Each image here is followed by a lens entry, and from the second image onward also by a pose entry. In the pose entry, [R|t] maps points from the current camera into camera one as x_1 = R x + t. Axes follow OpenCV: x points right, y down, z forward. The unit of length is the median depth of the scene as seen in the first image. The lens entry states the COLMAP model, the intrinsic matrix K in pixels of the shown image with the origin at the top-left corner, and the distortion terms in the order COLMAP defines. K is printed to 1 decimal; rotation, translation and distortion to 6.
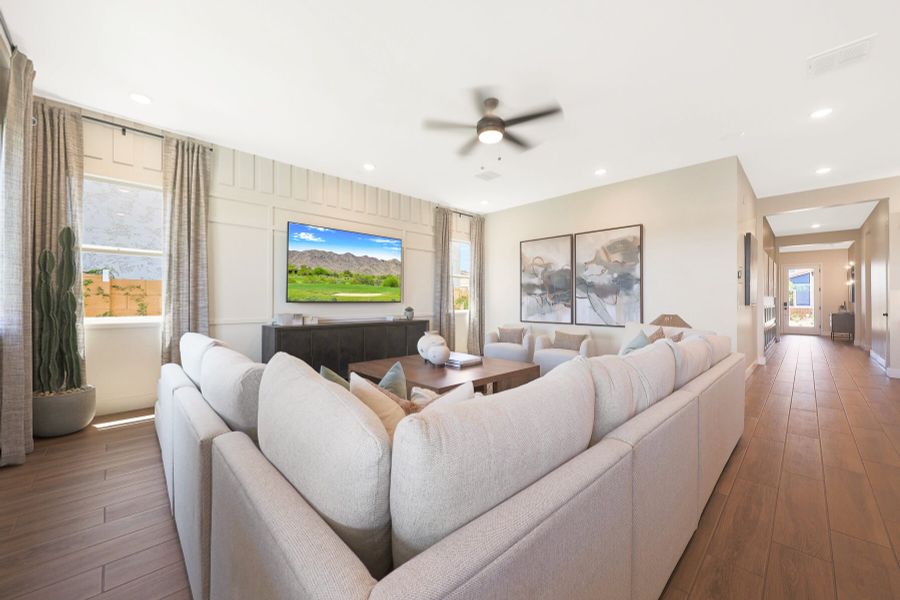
lens RADIAL K [[350.7, 0, 447.3], [0, 350.7, 297.9], [0, 0, 1]] dist [-0.000242, -0.000006]
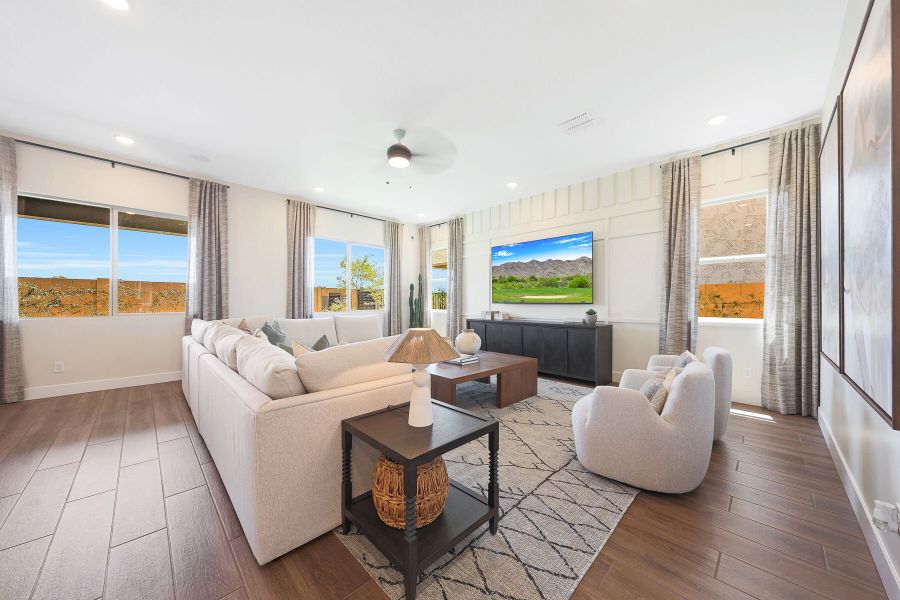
lens RADIAL K [[317.7, 0, 449.5], [0, 317.7, 300.7], [0, 0, 1]] dist [-0.000608, -0.000147]
pose [[0.041652, -0.002660, -0.999129, 0.710080], [0.003618, 0.999990, -0.002512, 0.004724], [0.999126, -0.003510, 0.041661, 0.667391]]
